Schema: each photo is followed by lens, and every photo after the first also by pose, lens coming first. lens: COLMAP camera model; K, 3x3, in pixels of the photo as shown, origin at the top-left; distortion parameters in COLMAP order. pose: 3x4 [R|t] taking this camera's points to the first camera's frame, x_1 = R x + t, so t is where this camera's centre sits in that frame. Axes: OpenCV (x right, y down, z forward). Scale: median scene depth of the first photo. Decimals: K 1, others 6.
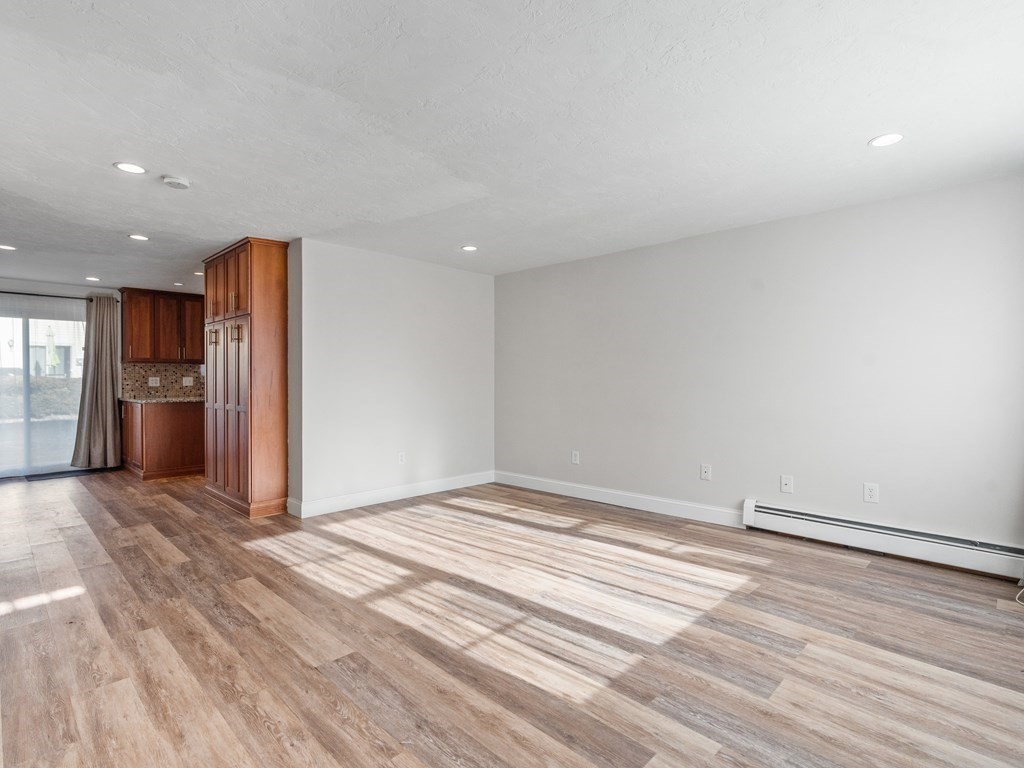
lens RADIAL K [[521.0, 0, 508.4], [0, 521.0, 386.3], [0, 0, 1]] dist [-0.000162, 0.001372]
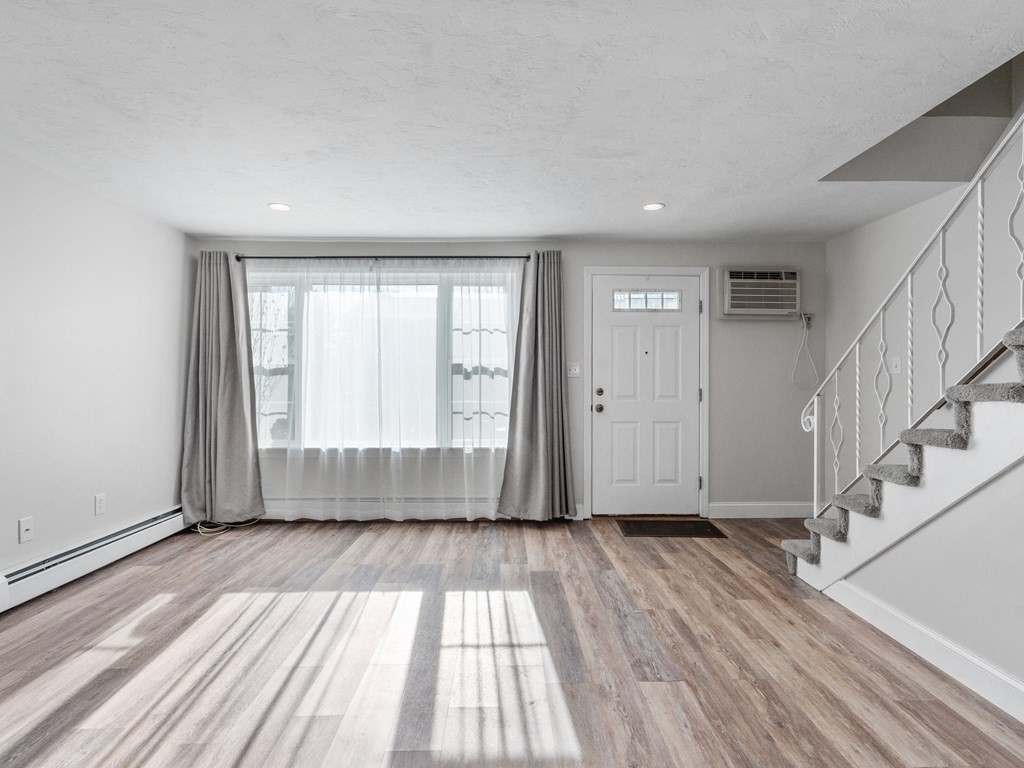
lens RADIAL K [[521.0, 0, 508.4], [0, 521.0, 386.3], [0, 0, 1]] dist [-0.000162, 0.001372]
pose [[-0.710575, -0.003032, 0.703615, -0.609950], [0.011412, 0.999810, 0.015834, -0.019386], [-0.703529, 0.019281, -0.710405, 1.419402]]
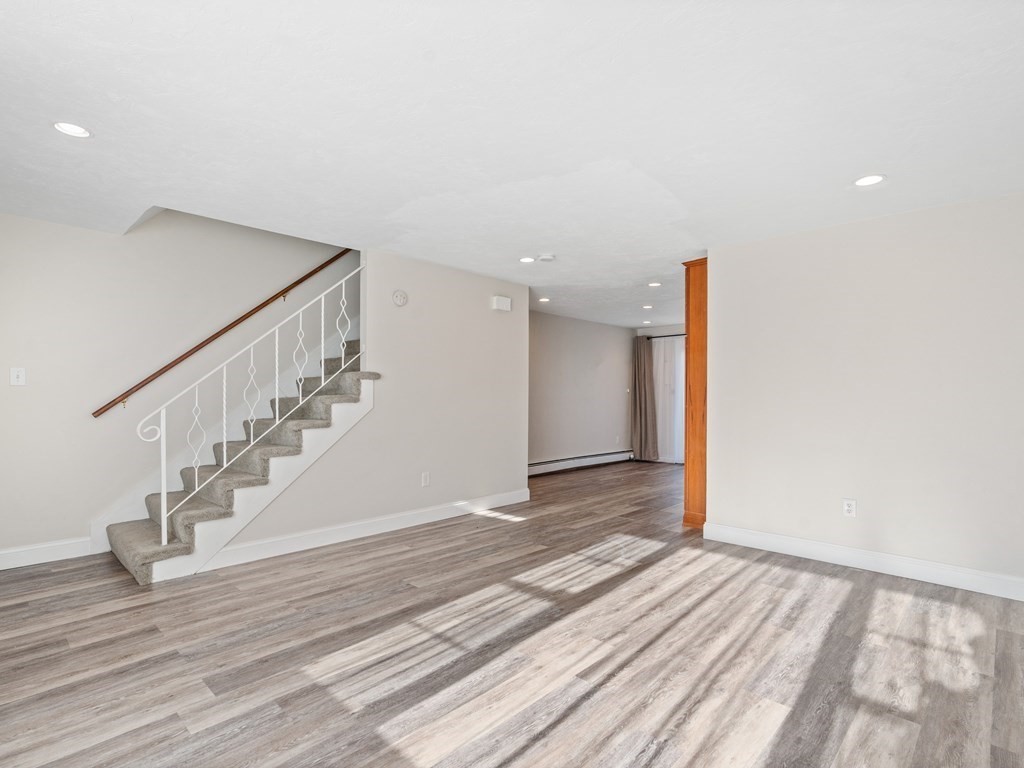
lens RADIAL K [[521.0, 0, 508.4], [0, 521.0, 386.3], [0, 0, 1]] dist [-0.000162, 0.001372]
pose [[0.008201, -0.017881, -0.999806, 0.887277], [-0.014341, 0.999735, -0.017997, -0.010003], [0.999864, 0.014486, 0.007942, 0.965708]]
